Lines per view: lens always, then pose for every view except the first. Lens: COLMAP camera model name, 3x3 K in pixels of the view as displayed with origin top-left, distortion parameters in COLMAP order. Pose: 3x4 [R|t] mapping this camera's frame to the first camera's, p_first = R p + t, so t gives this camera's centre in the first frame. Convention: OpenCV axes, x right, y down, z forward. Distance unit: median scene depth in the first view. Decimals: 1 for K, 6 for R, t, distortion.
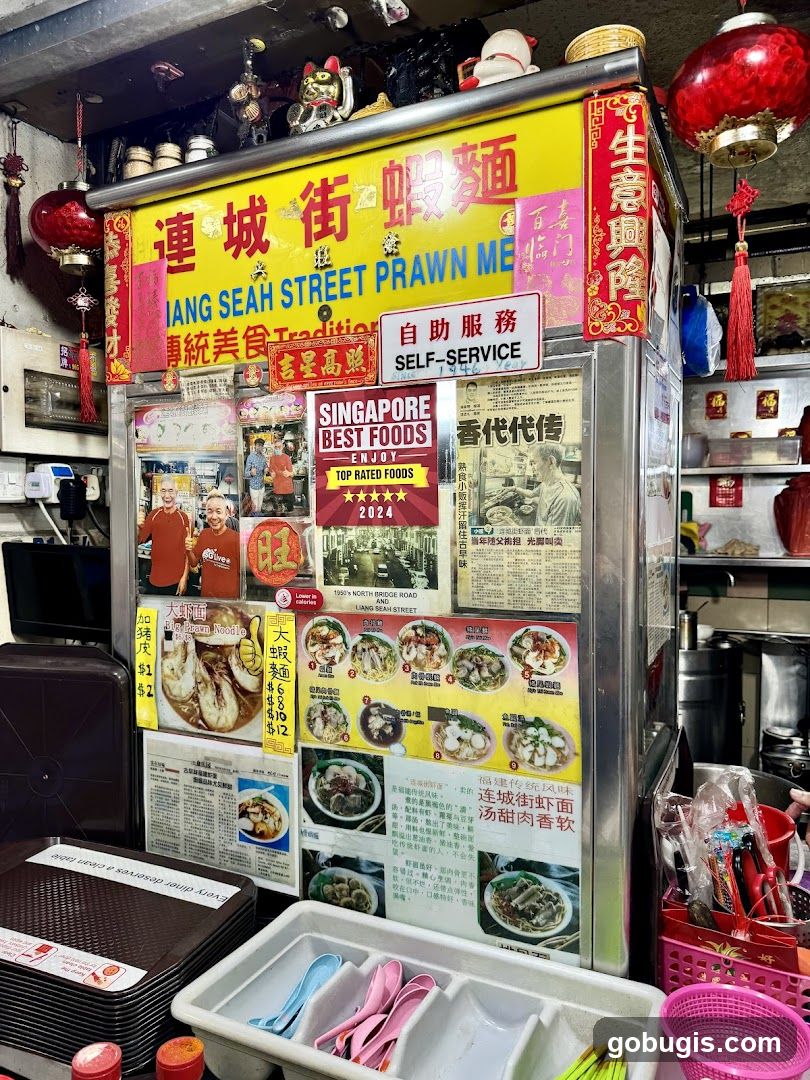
lens RADIAL K [[789.8, 0, 397.0], [0, 789.8, 537.6], [0, 0, 1]] dist [0.043641, -0.069032]
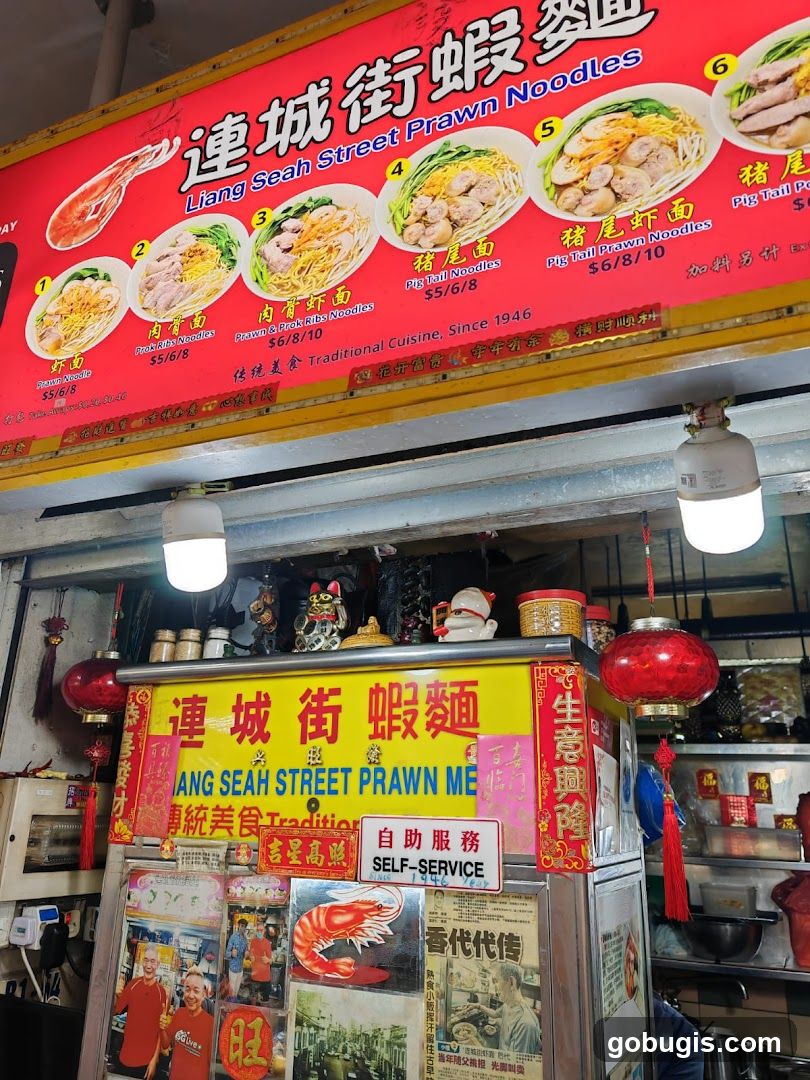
lens RADIAL K [[832.2, 0, 384.0], [0, 832.2, 527.0], [0, 0, 1]] dist [0.036023, -0.045230]
pose [[0.999259, 0.036598, -0.011958, 0.009712], [-0.038427, 0.928675, -0.368899, -0.216464], [-0.002396, 0.369085, 0.929393, -0.254562]]
